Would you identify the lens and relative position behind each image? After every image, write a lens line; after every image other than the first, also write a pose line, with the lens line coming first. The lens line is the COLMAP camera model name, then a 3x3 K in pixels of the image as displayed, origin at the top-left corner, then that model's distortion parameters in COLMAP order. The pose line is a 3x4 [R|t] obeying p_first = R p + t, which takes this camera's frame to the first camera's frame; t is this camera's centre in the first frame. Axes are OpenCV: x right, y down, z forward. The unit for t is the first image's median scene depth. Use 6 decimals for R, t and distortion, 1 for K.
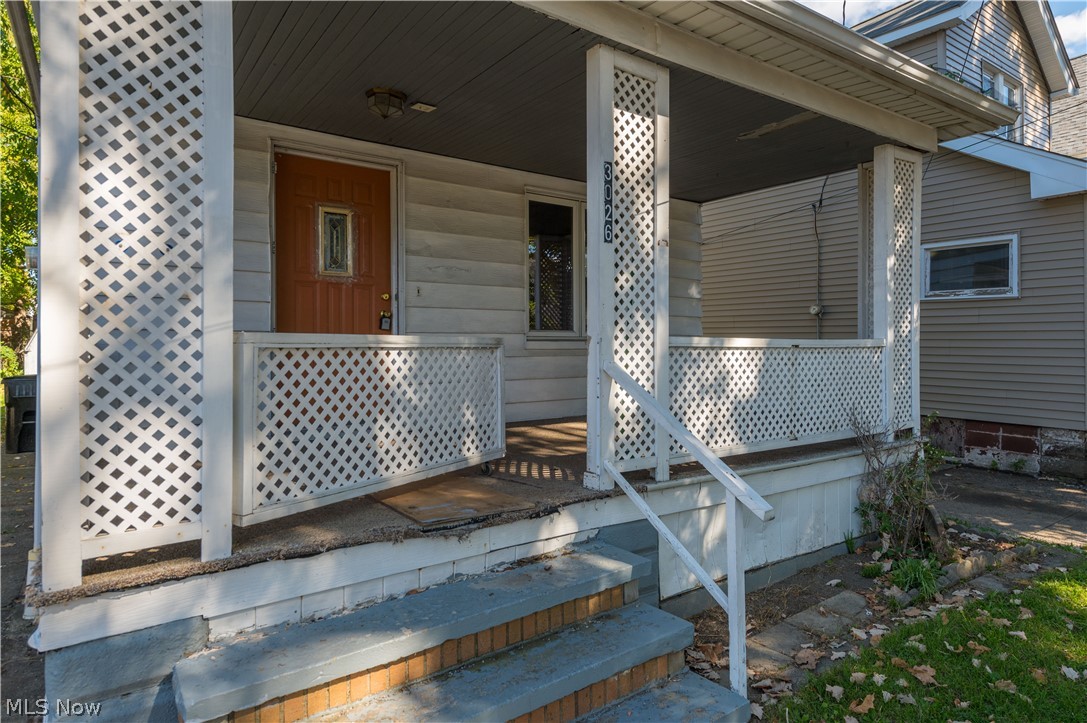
lens RADIAL K [[625.1, 0, 546.5], [0, 625.1, 318.0], [0, 0, 1]] dist [0.004824, -0.000138]
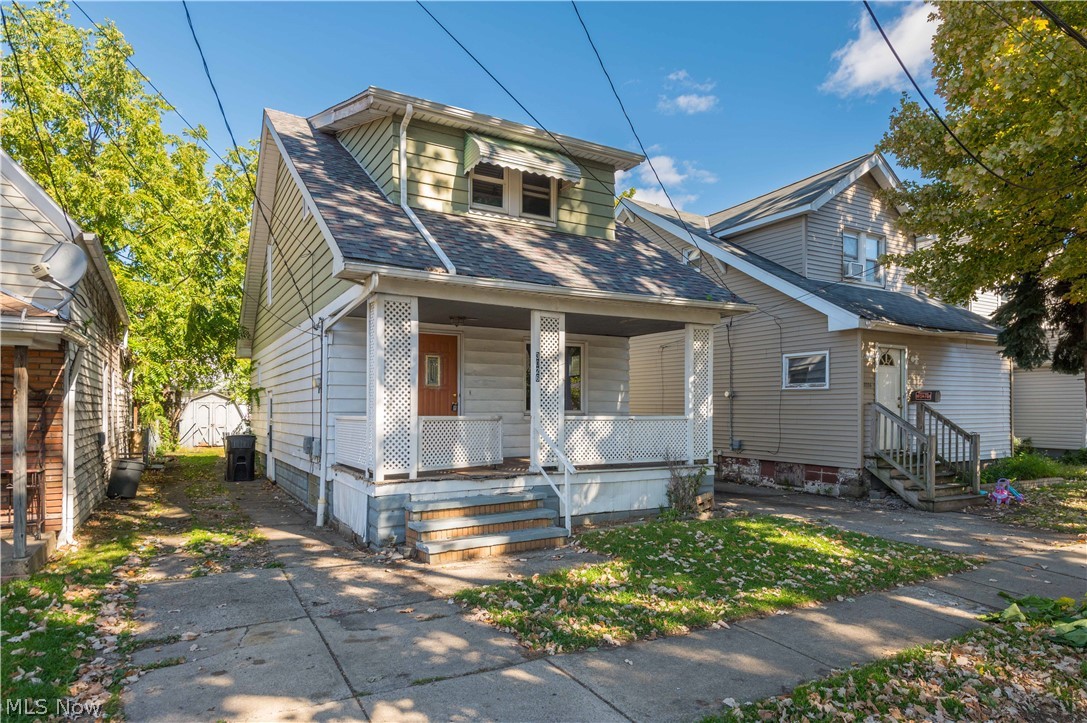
lens RADIAL K [[655.0, 0, 561.4], [0, 655.0, 354.2], [0, 0, 1]] dist [0.013058, -0.000271]
pose [[0.997601, -0.004616, -0.069068, 0.296838], [0.001397, 0.998914, -0.046578, -0.079560], [0.069208, 0.046370, 0.996524, -1.376929]]
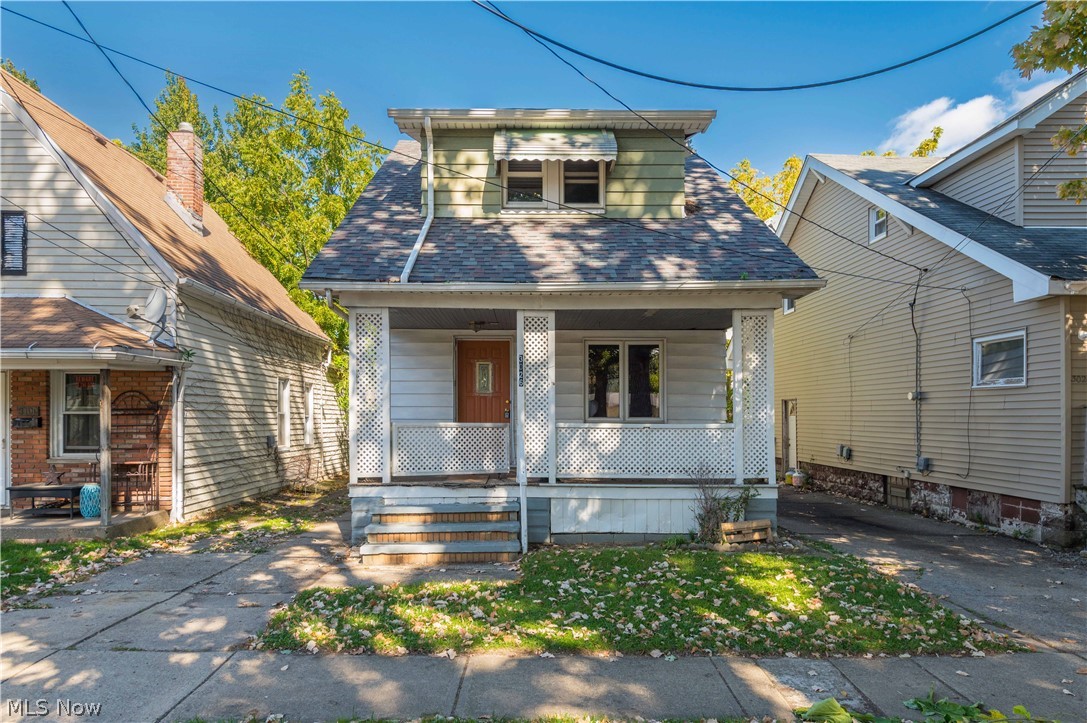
lens RADIAL K [[717.3, 0, 543.5], [0, 717.3, 361.5], [0, 0, 1]] dist [0.013299, -0.000756]
pose [[0.824745, -0.044270, -0.563769, 1.358022], [0.020885, 0.998635, -0.047865, -0.059134], [0.565119, 0.027702, 0.824544, -1.020325]]
